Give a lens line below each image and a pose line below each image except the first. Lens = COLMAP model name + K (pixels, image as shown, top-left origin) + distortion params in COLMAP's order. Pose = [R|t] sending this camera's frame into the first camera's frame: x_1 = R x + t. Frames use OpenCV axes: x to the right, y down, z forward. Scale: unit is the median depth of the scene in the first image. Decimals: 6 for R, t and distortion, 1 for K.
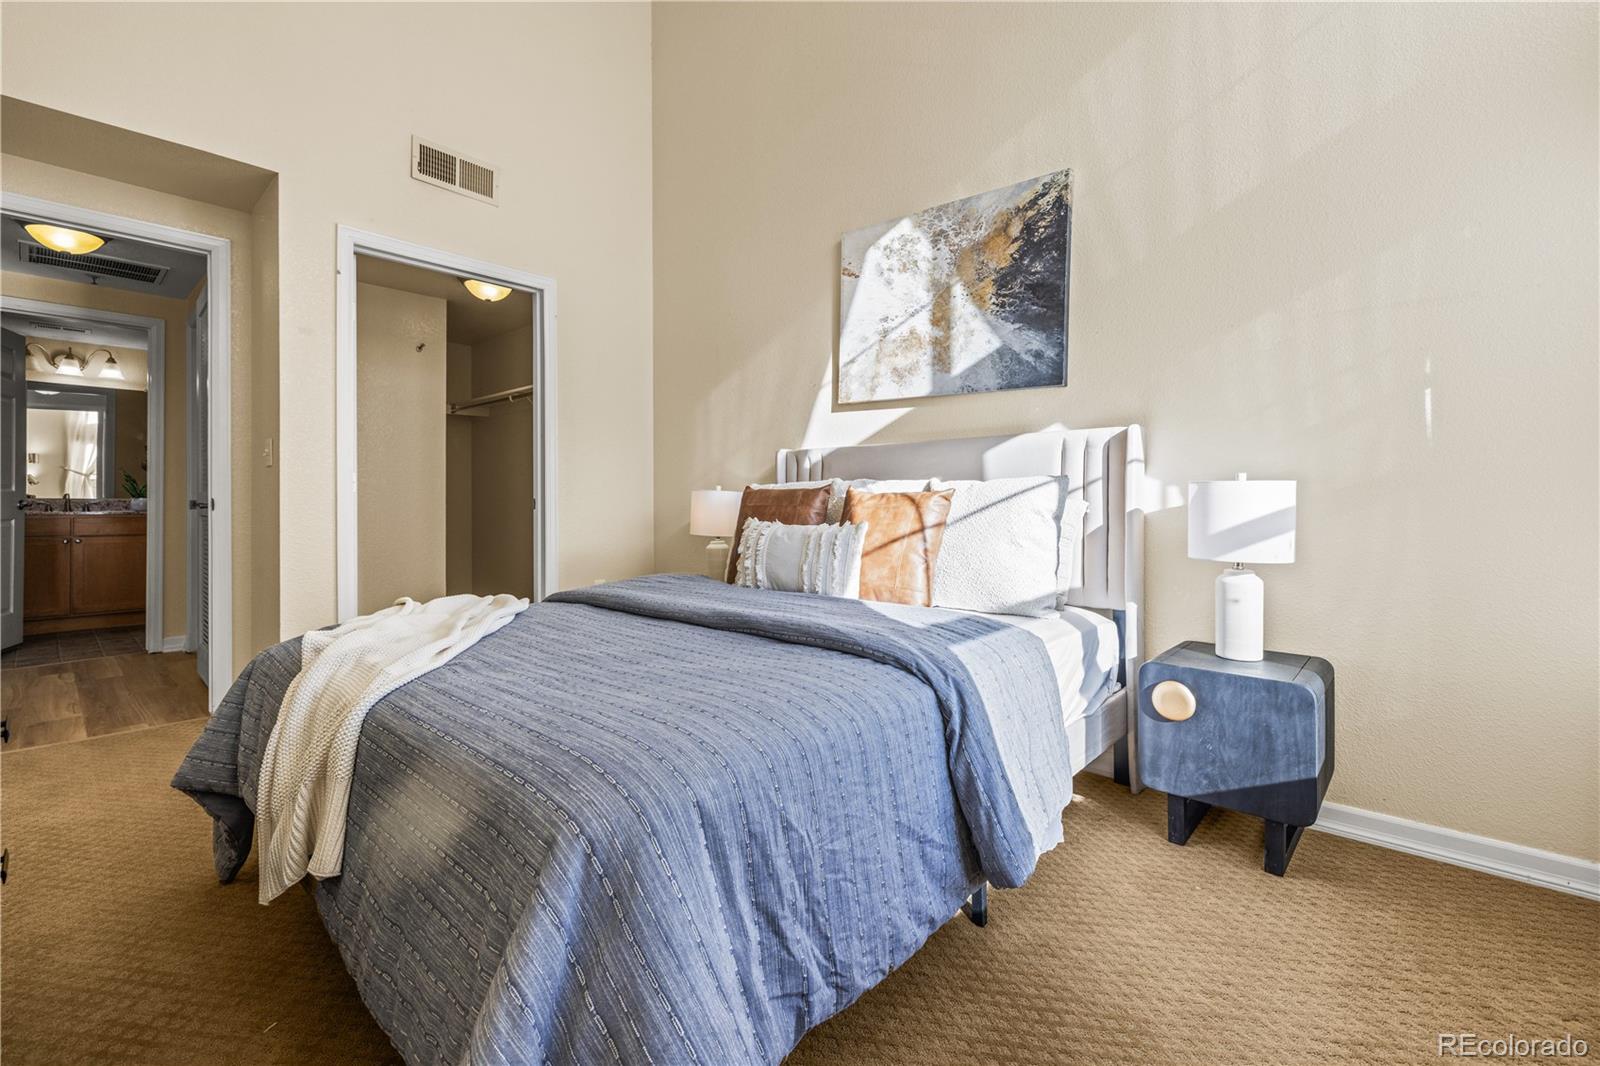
lens RADIAL K [[691.2, 0, 799.0], [0, 691.2, 519.7], [0, 0, 1]] dist [-0.002243, -0.000014]
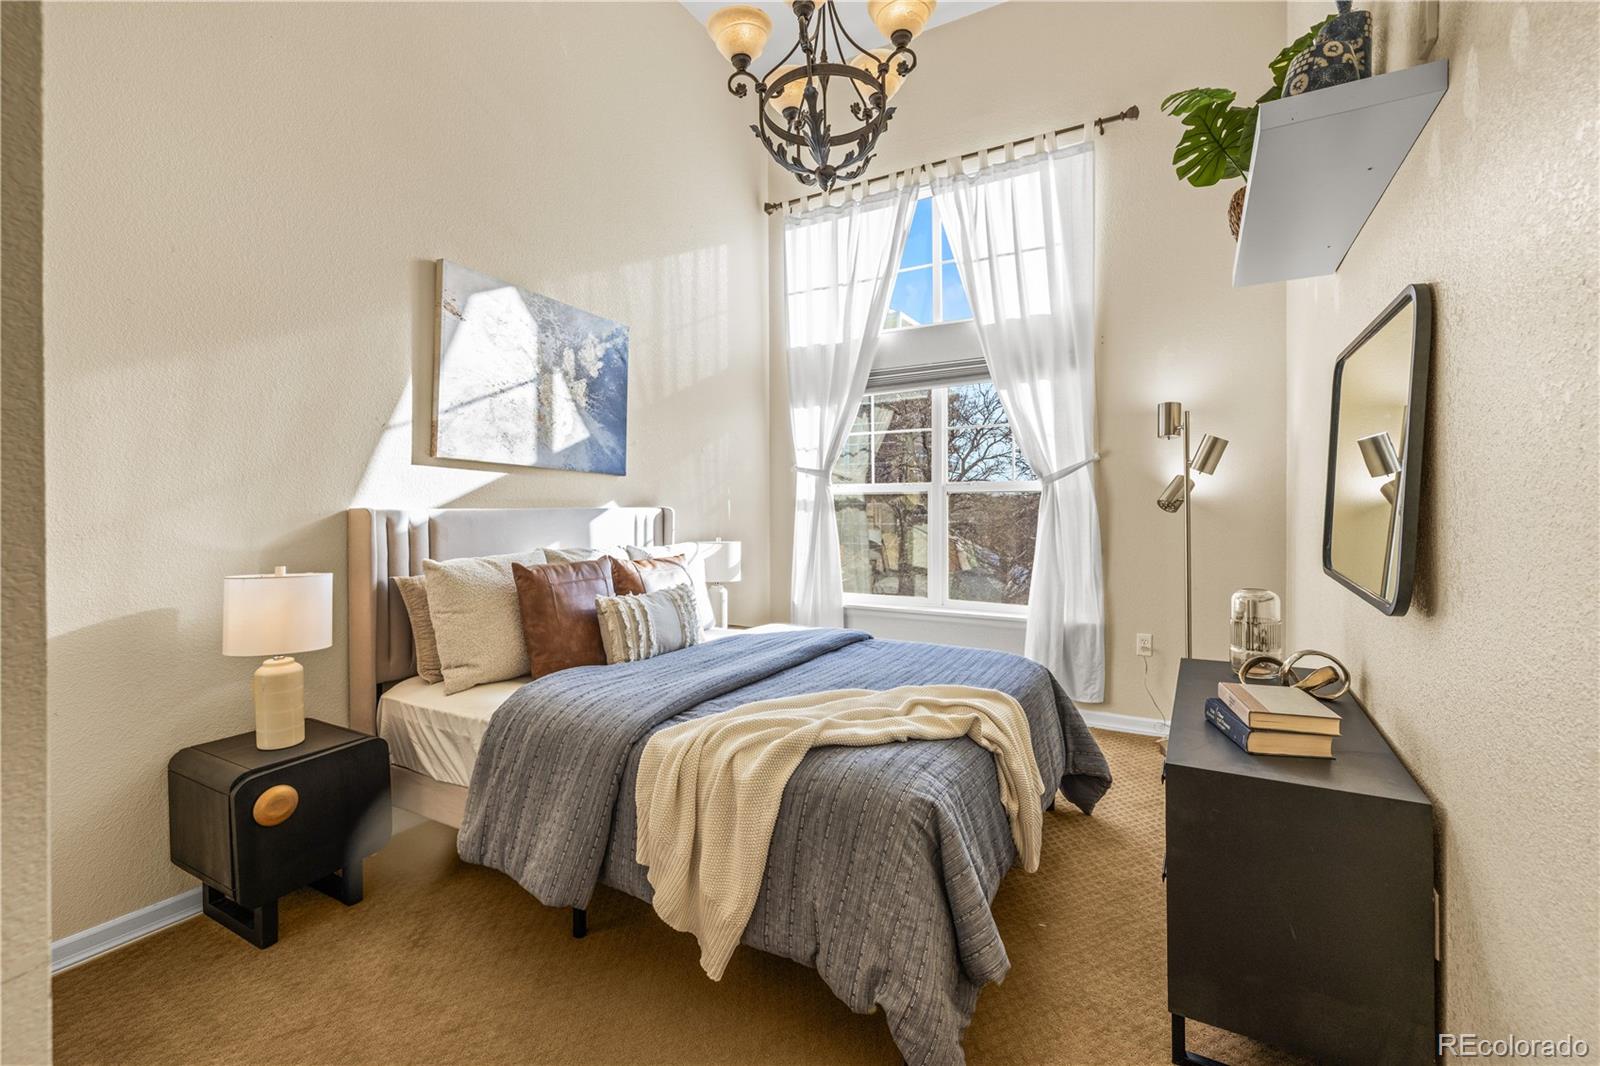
lens RADIAL K [[701.4, 0, 792.7], [0, 701.4, 526.1], [0, 0, 1]] dist [0.001442, 0.000051]
pose [[-0.196043, -0.023769, 0.980307, -1.009851], [0.017901, 0.999453, 0.027813, -0.113928], [-0.980432, 0.023001, -0.195511, 0.860957]]
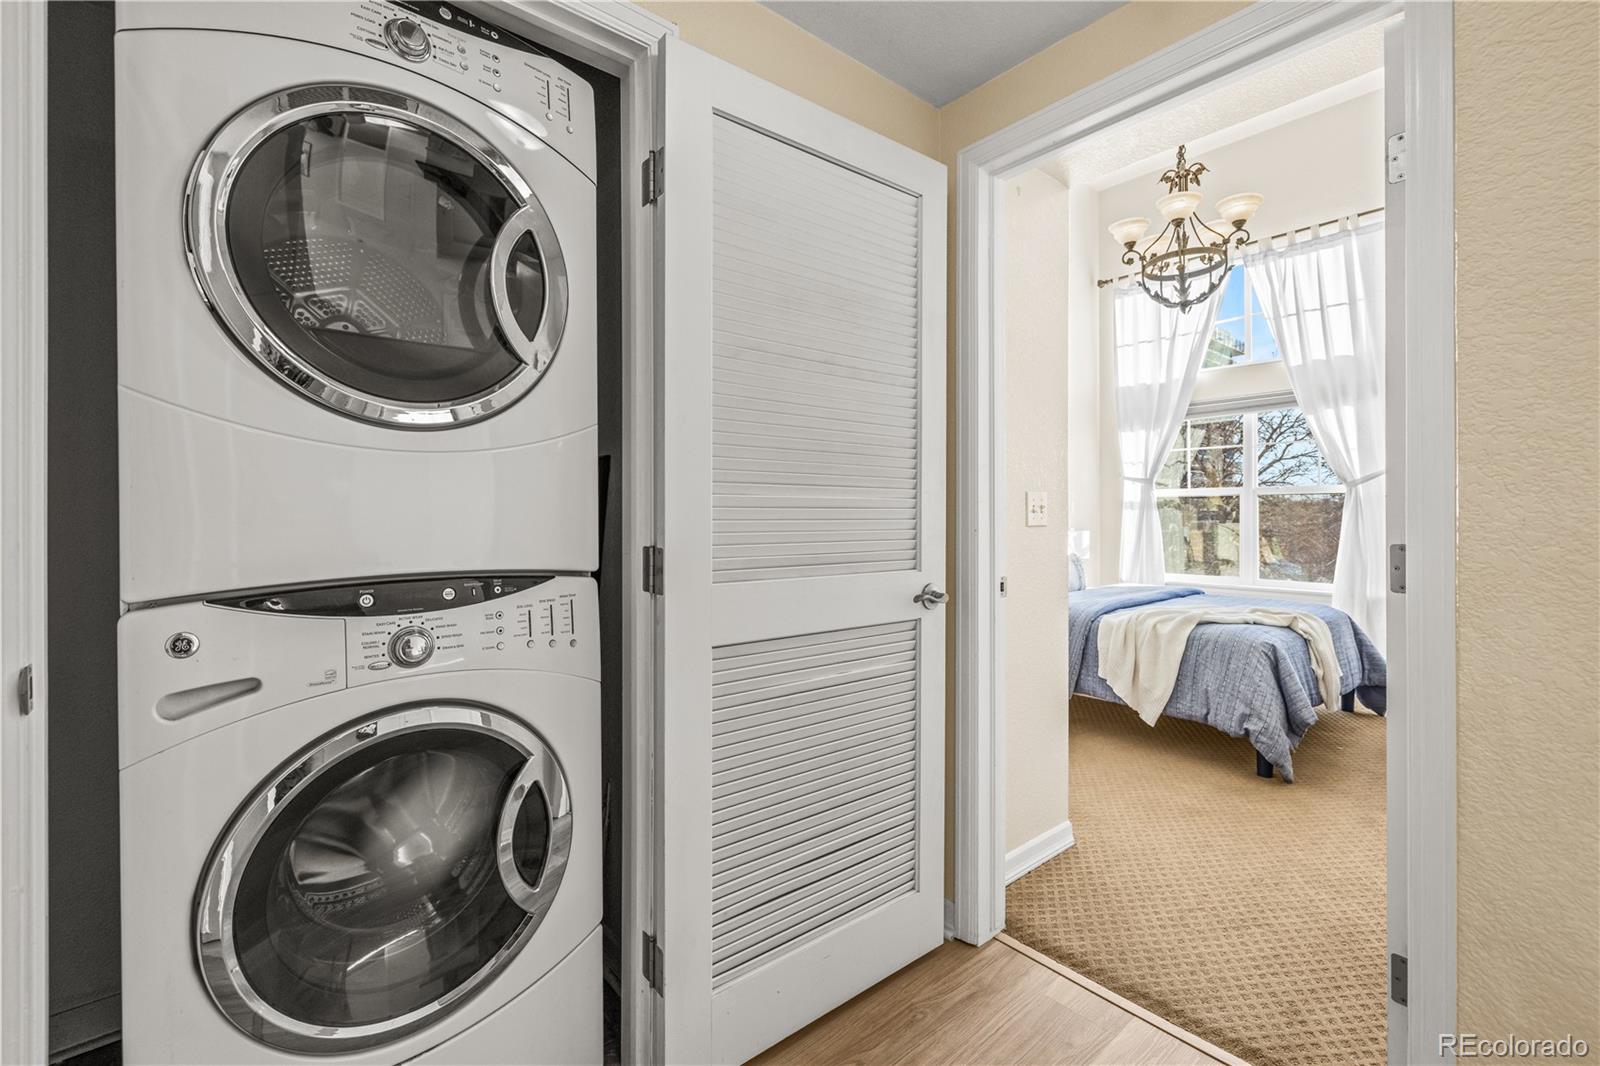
lens RADIAL K [[691.2, 0, 799.0], [0, 691.2, 519.7], [0, 0, 1]] dist [-0.002243, -0.000014]
pose [[0.143939, -0.006842, 0.989563, -1.702523], [0.016393, 0.999855, 0.004529, -0.098303], [-0.989451, 0.015570, 0.144030, 1.240892]]
